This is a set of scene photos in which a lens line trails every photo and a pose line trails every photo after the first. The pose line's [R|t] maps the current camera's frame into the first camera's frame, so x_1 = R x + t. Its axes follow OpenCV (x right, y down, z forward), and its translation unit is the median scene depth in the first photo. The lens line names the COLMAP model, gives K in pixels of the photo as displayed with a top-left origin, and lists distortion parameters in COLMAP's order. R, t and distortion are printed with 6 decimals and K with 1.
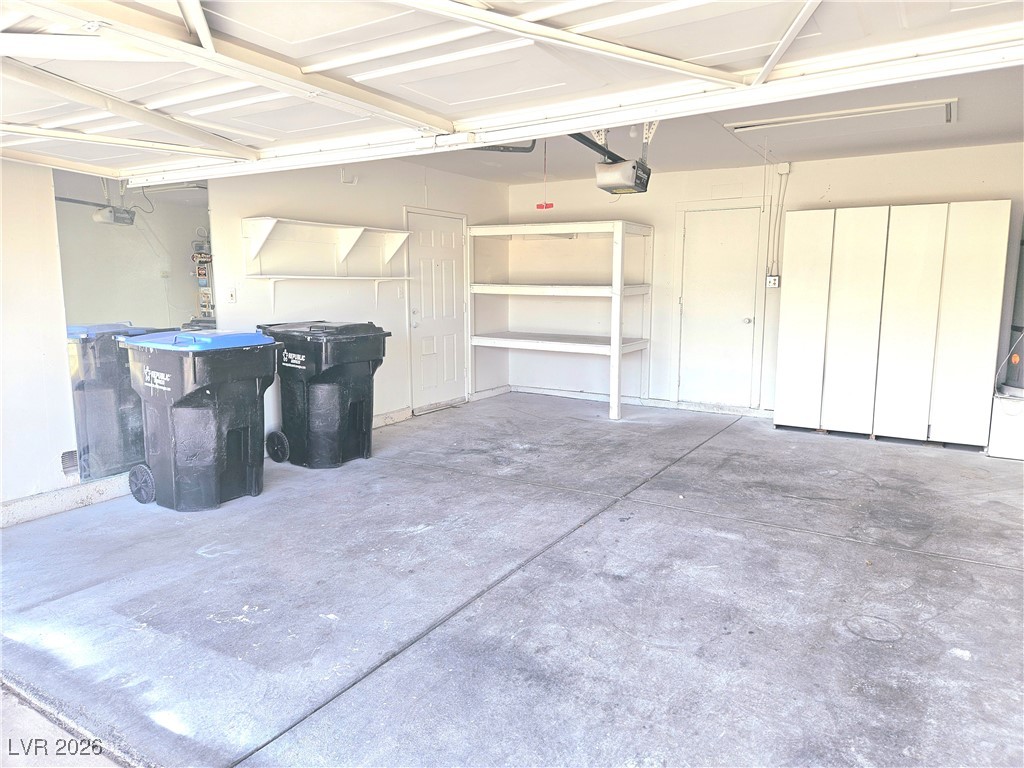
lens RADIAL K [[689.3, 0, 514.8], [0, 689.3, 384.4], [0, 0, 1]] dist [0.077910, -0.062612]
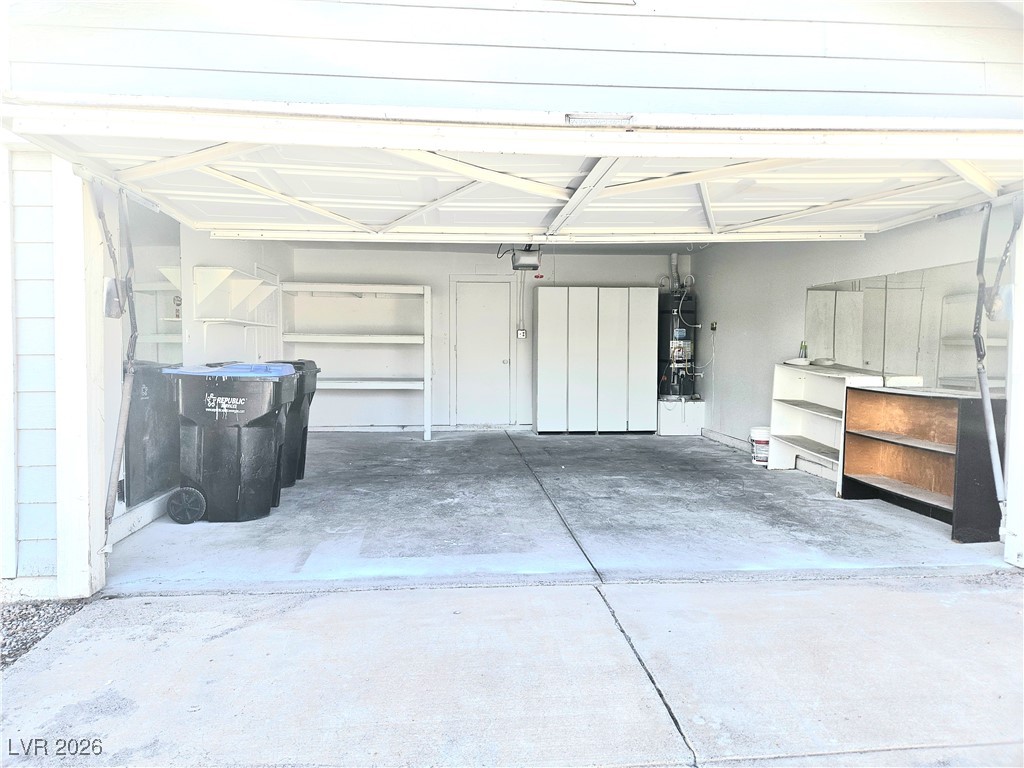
lens RADIAL K [[689.3, 0, 507.4], [0, 689.3, 382.7], [0, 0, 1]] dist [0.077910, -0.062612]
pose [[0.806329, -0.030204, 0.590695, -0.620655], [0.086520, 0.993976, -0.067279, 0.056536], [-0.585105, 0.105356, 0.804085, -0.141003]]
